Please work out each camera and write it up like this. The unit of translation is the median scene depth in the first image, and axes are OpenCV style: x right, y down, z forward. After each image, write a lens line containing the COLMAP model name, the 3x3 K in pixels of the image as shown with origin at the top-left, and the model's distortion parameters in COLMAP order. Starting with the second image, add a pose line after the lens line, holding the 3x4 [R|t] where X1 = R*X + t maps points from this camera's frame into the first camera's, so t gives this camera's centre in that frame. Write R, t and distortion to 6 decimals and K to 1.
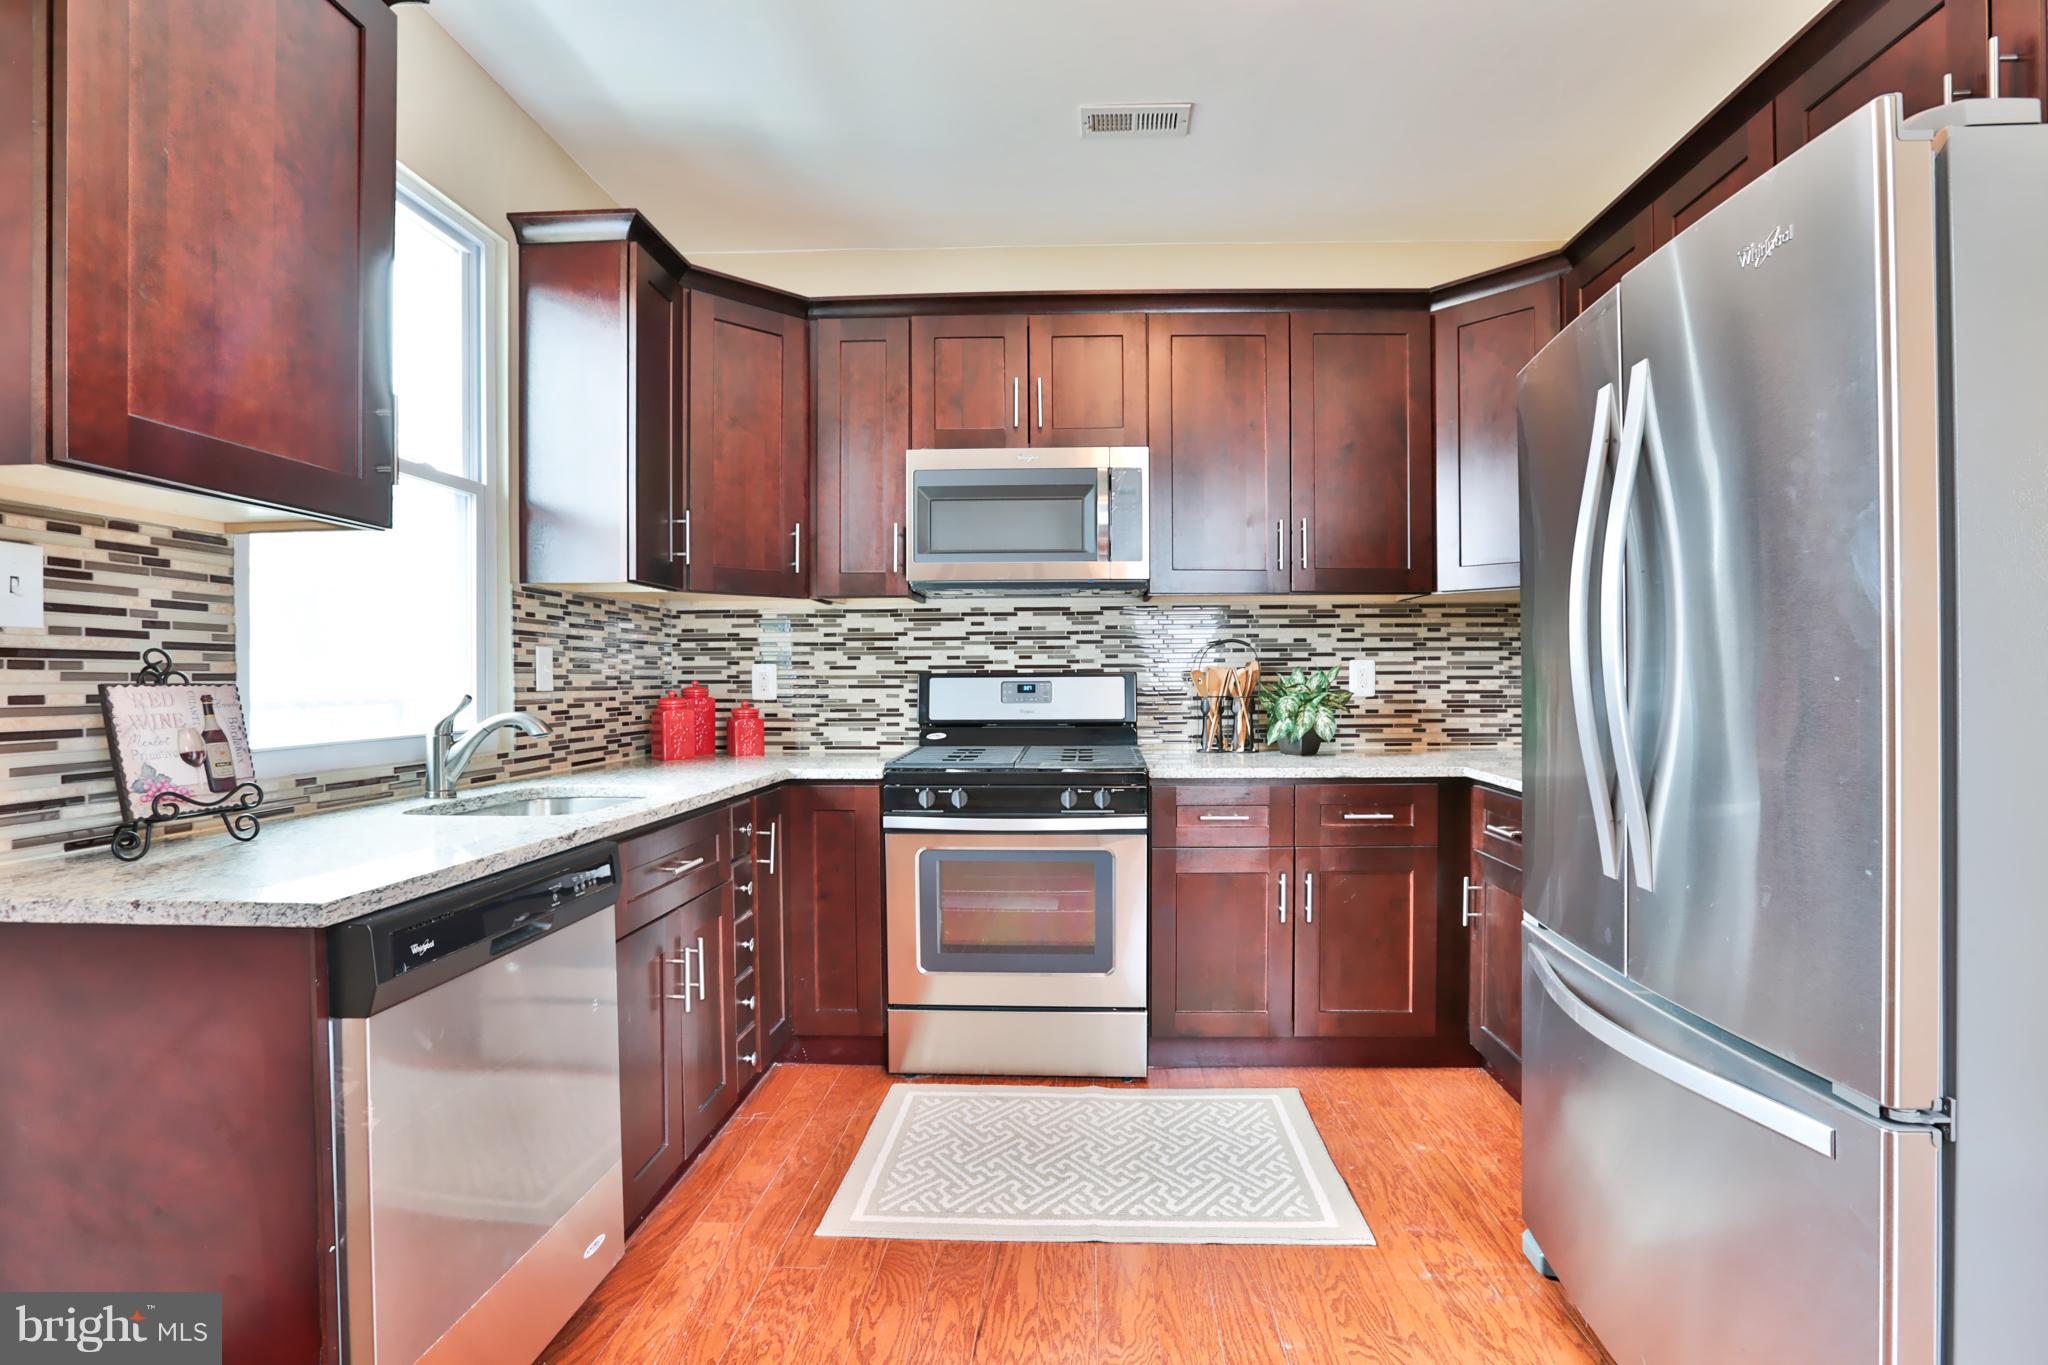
lens RADIAL K [[936.7, 0, 1042.3], [0, 936.7, 685.2], [0, 0, 1]] dist [-0.048672, 0.012580]
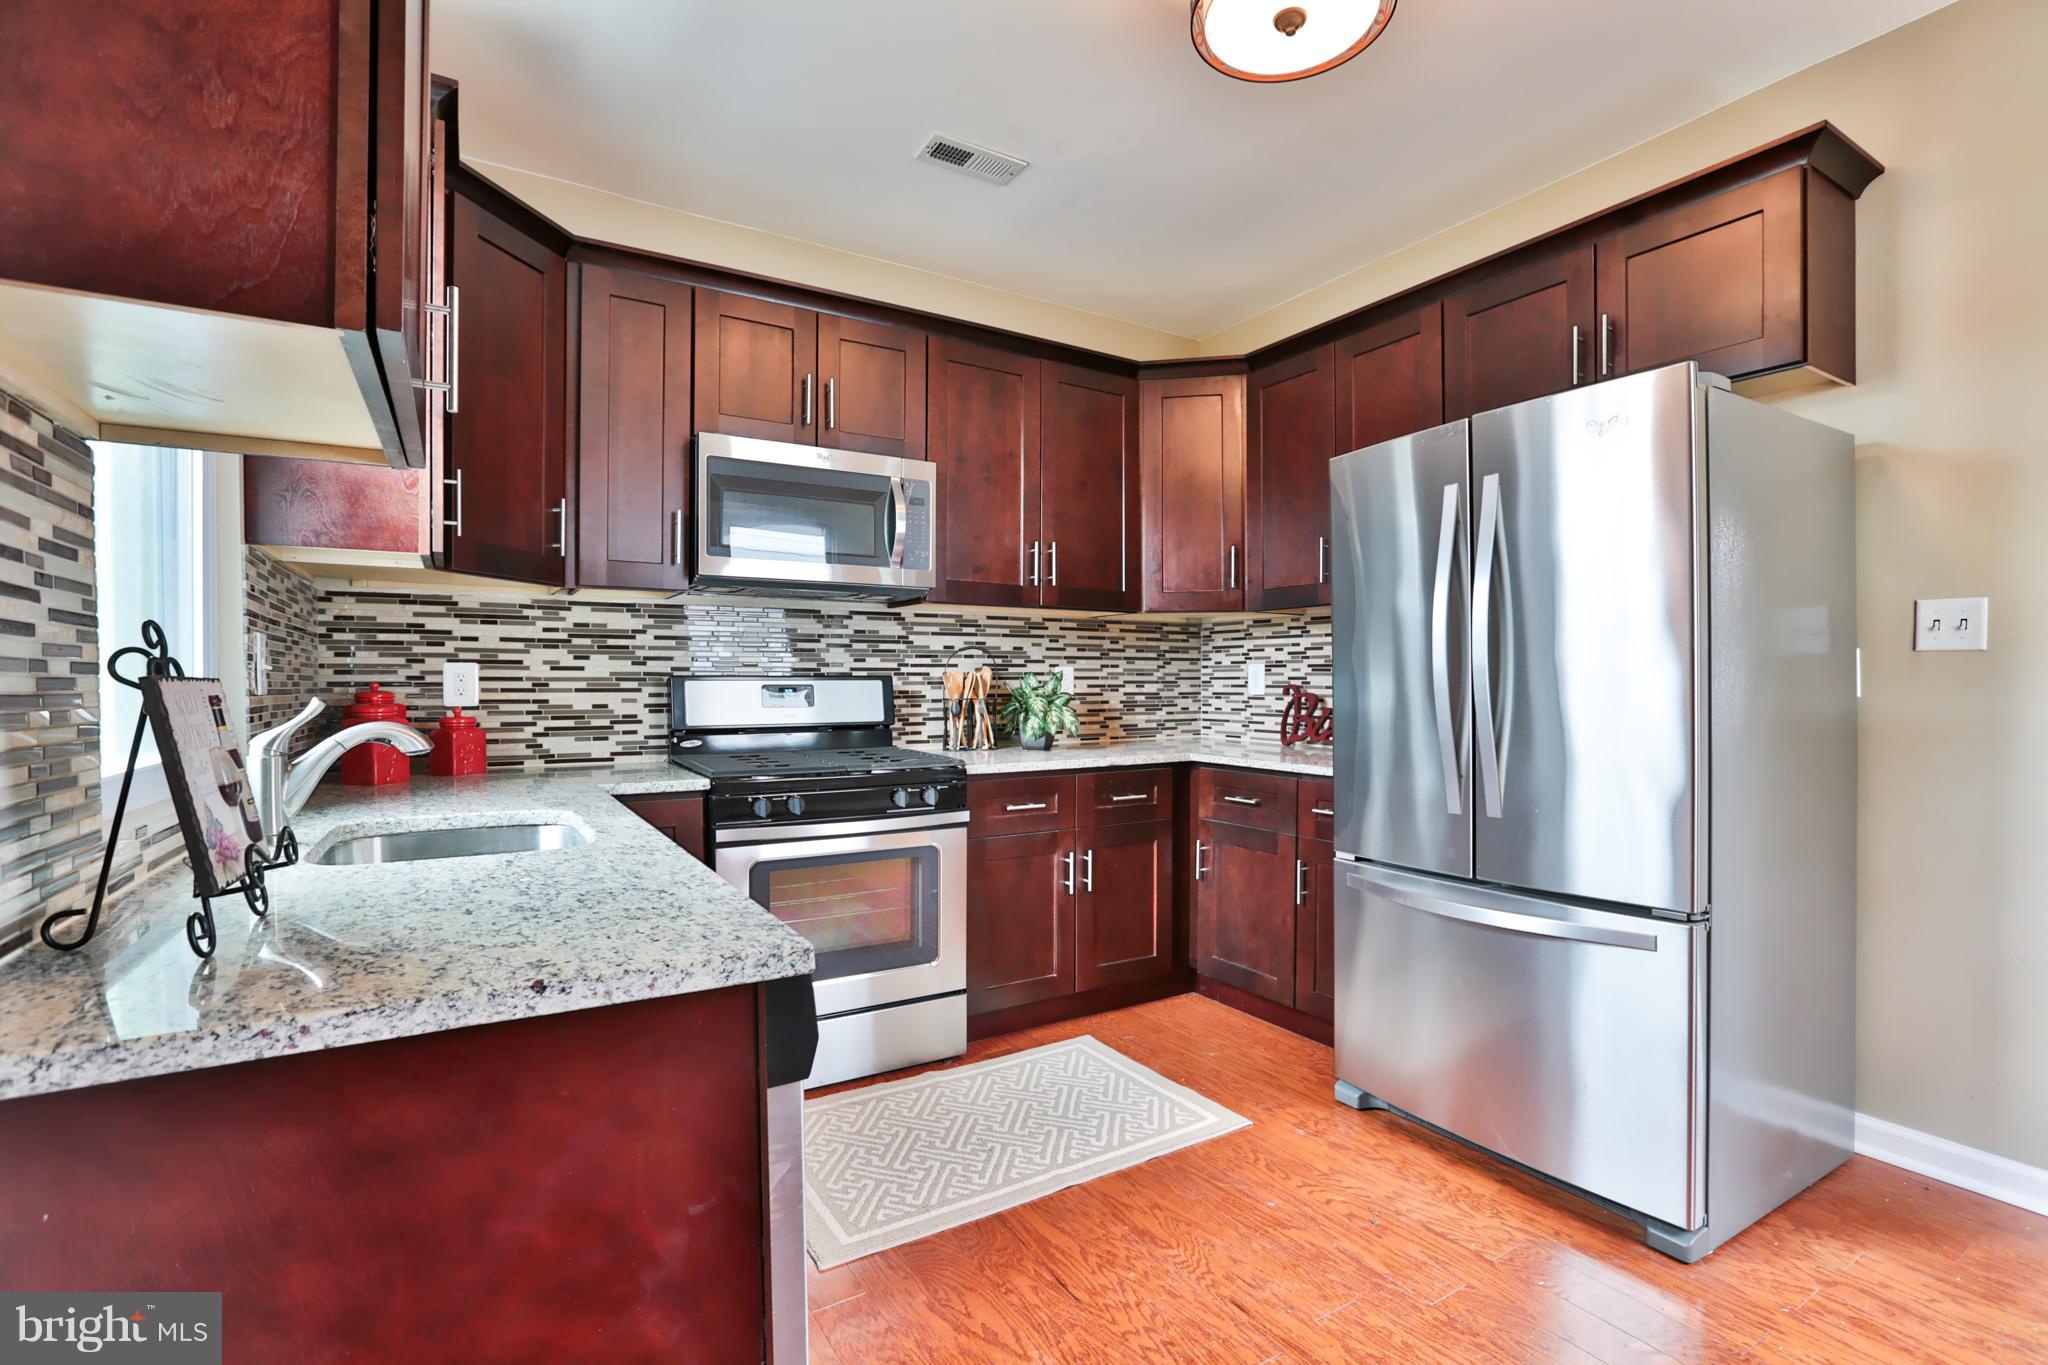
lens RADIAL K [[936.7, 0, 1022.6], [0, 936.7, 692.7], [0, 0, 1]] dist [-0.048672, 0.012580]
pose [[0.829070, -0.001905, 0.559142, -0.436978], [0.001851, 0.999998, 0.000662, 0.004998], [-0.559142, 0.000486, 0.829072, 0.076442]]
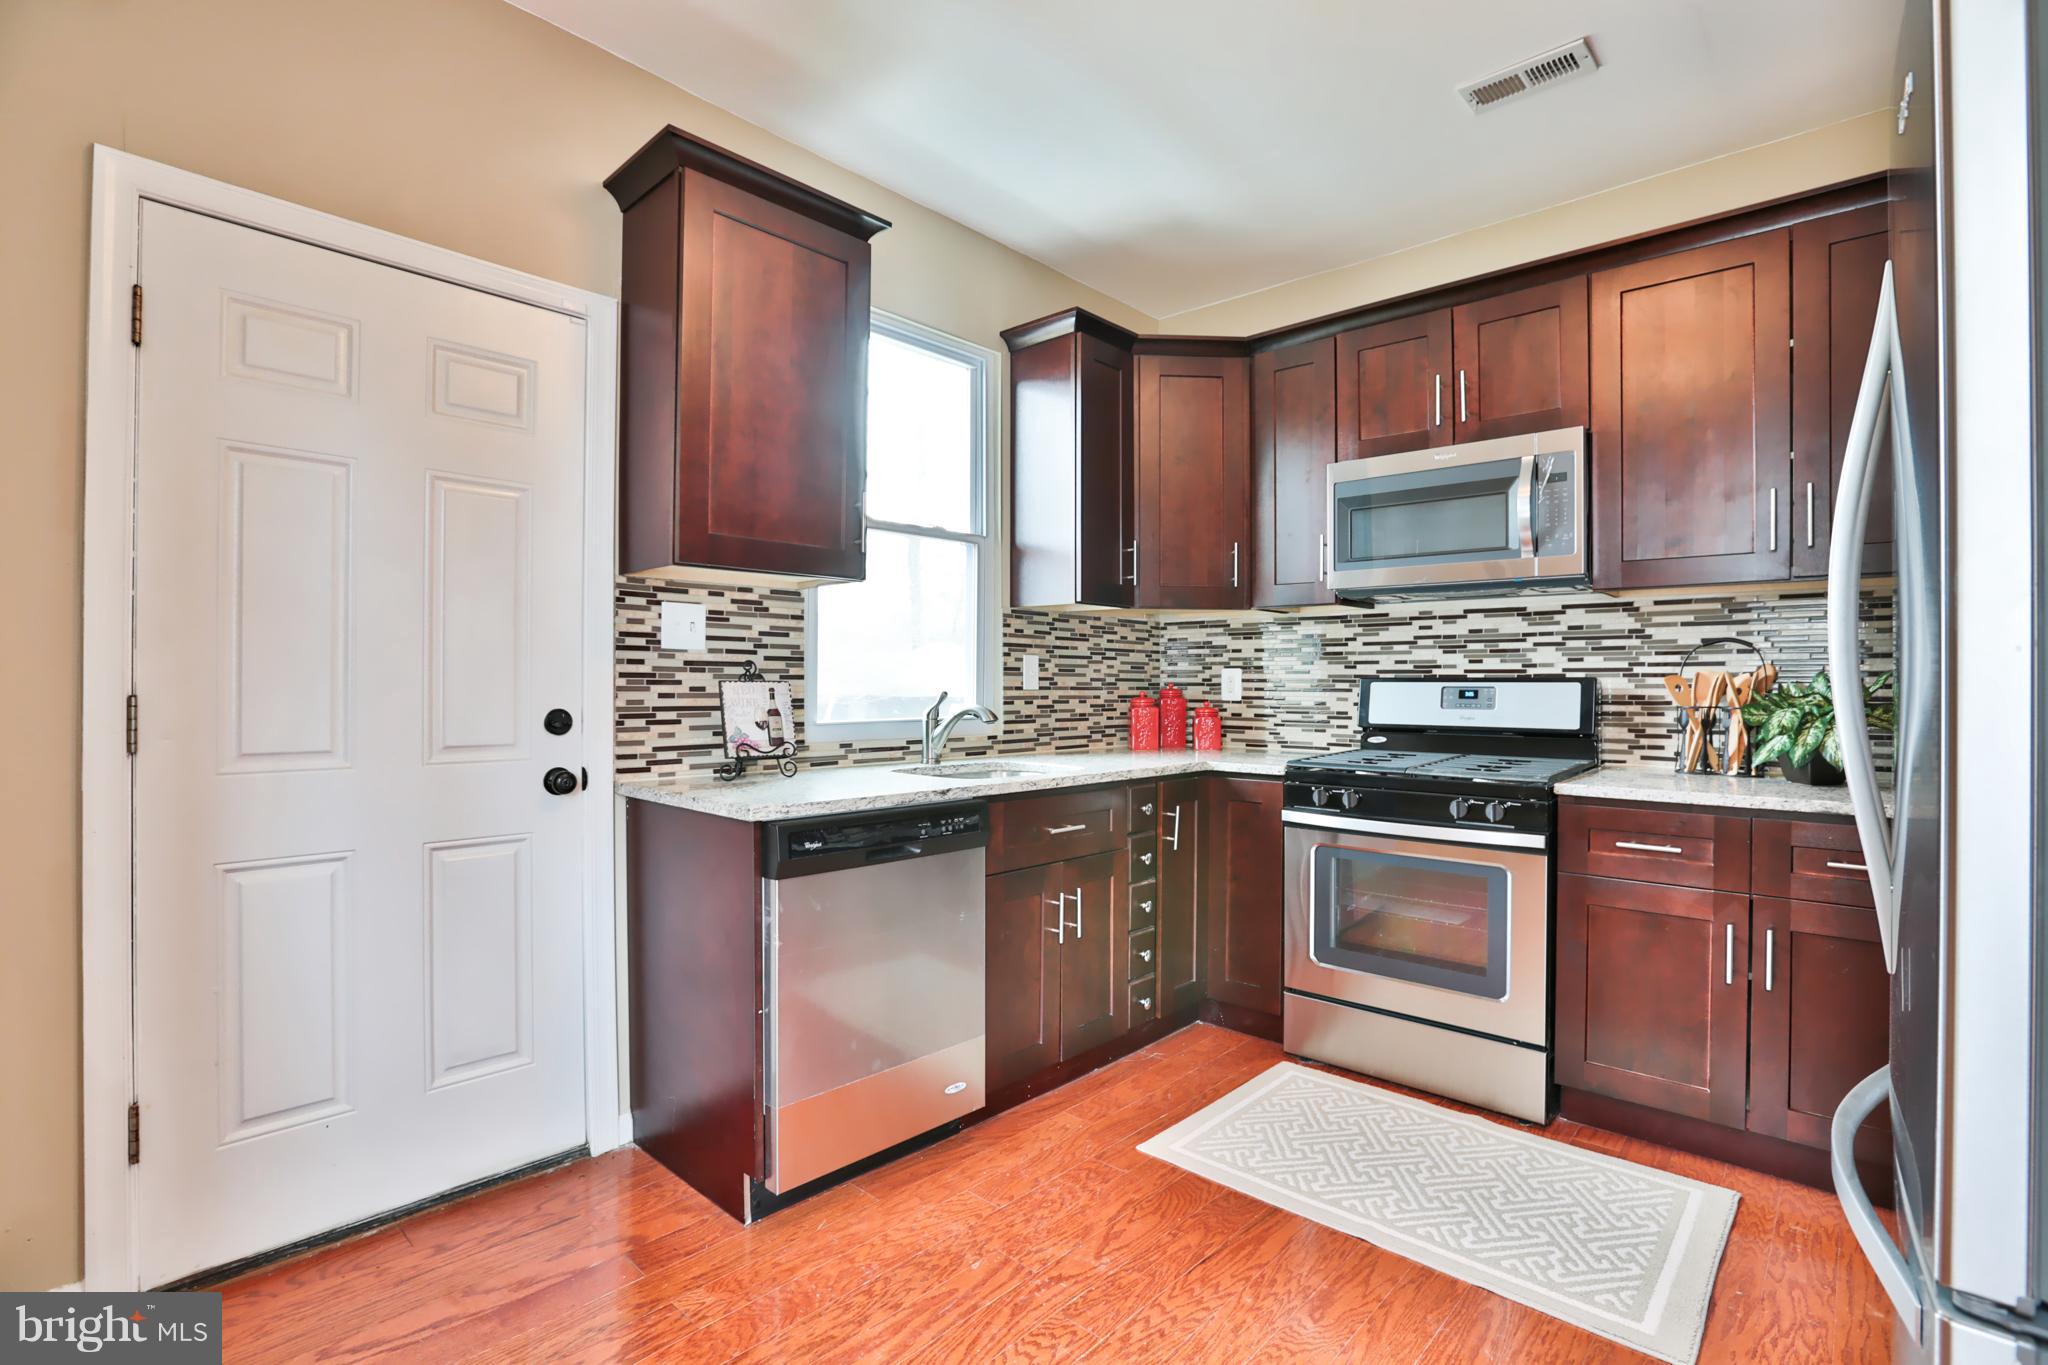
lens RADIAL K [[936.7, 0, 1029.8], [0, 936.7, 681.9], [0, 0, 1]] dist [-0.048672, 0.012580]
pose [[0.765294, 0.008407, -0.643626, 0.301015], [-0.012802, 0.999916, -0.002161, -0.001571], [0.643553, 0.009893, 0.765337, -0.008921]]
